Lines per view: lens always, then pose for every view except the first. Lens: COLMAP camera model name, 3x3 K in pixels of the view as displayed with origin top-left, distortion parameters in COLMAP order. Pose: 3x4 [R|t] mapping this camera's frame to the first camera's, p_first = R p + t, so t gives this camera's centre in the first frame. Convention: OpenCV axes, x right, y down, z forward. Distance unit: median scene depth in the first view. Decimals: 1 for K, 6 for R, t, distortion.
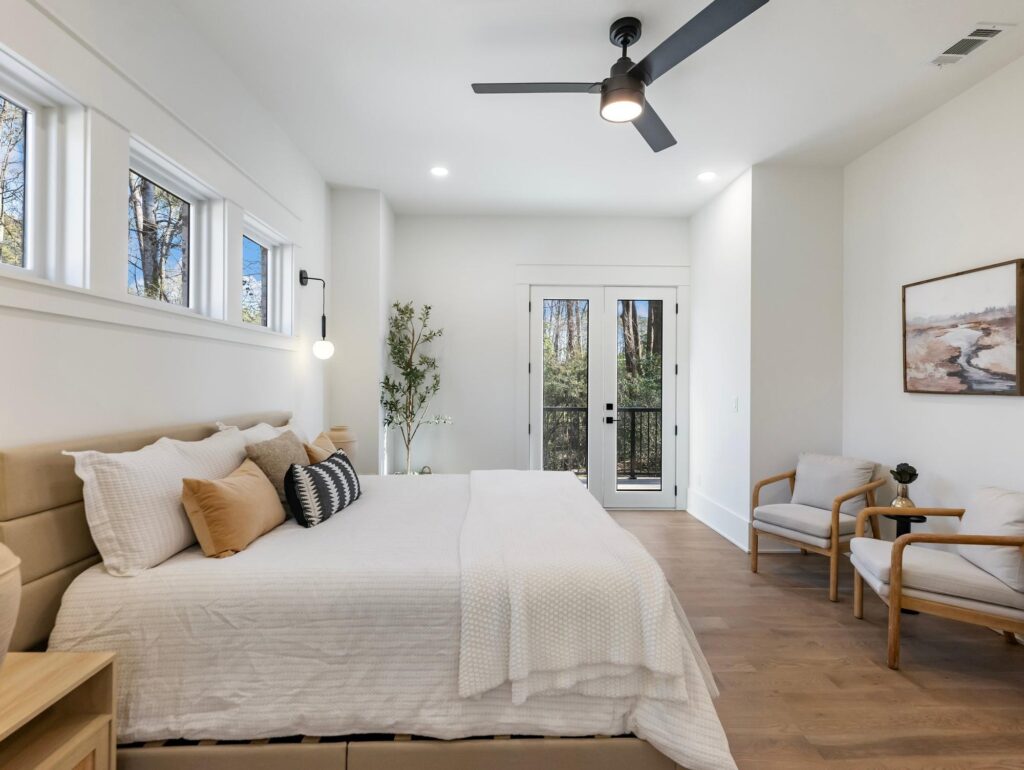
lens RADIAL K [[457.6, 0, 512.7], [0, 457.6, 382.9], [0, 0, 1]] dist [-0.010869, 0.000048]
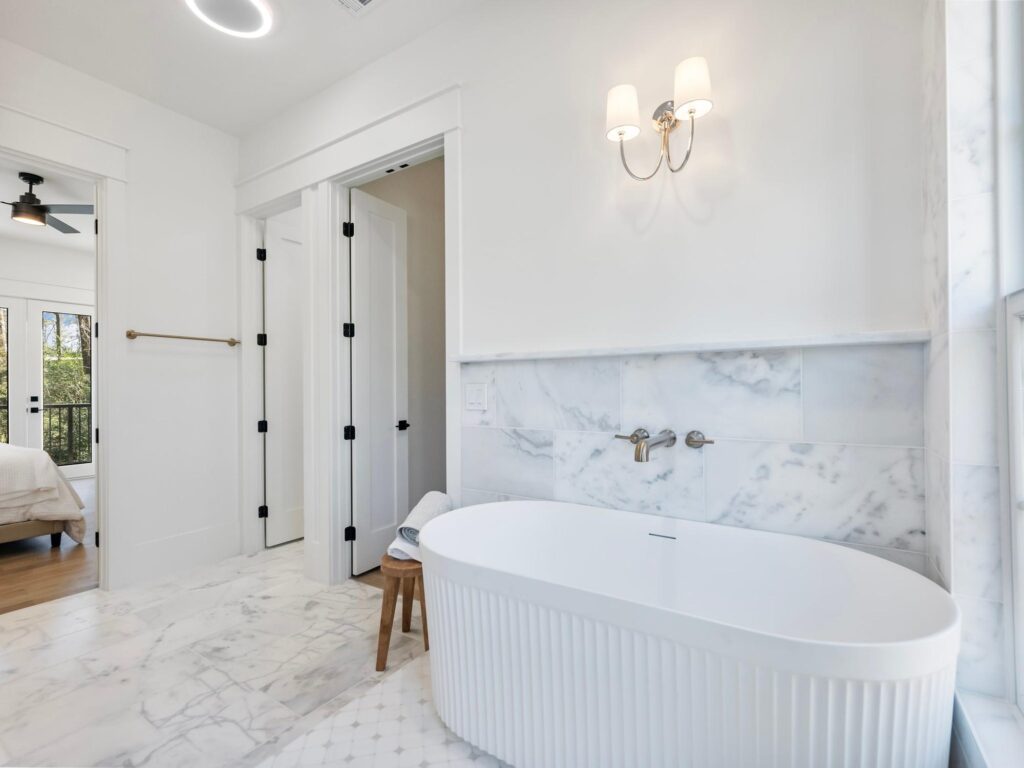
lens RADIAL K [[476.1, 0, 513.7], [0, 476.1, 386.0], [0, 0, 1]] dist [0.003499, 0.000595]
pose [[0.568982, -0.003179, 0.822344, -0.229001], [0.009149, 0.999955, -0.002465, 0.075846], [-0.822299, 0.008926, 0.568985, -1.658474]]
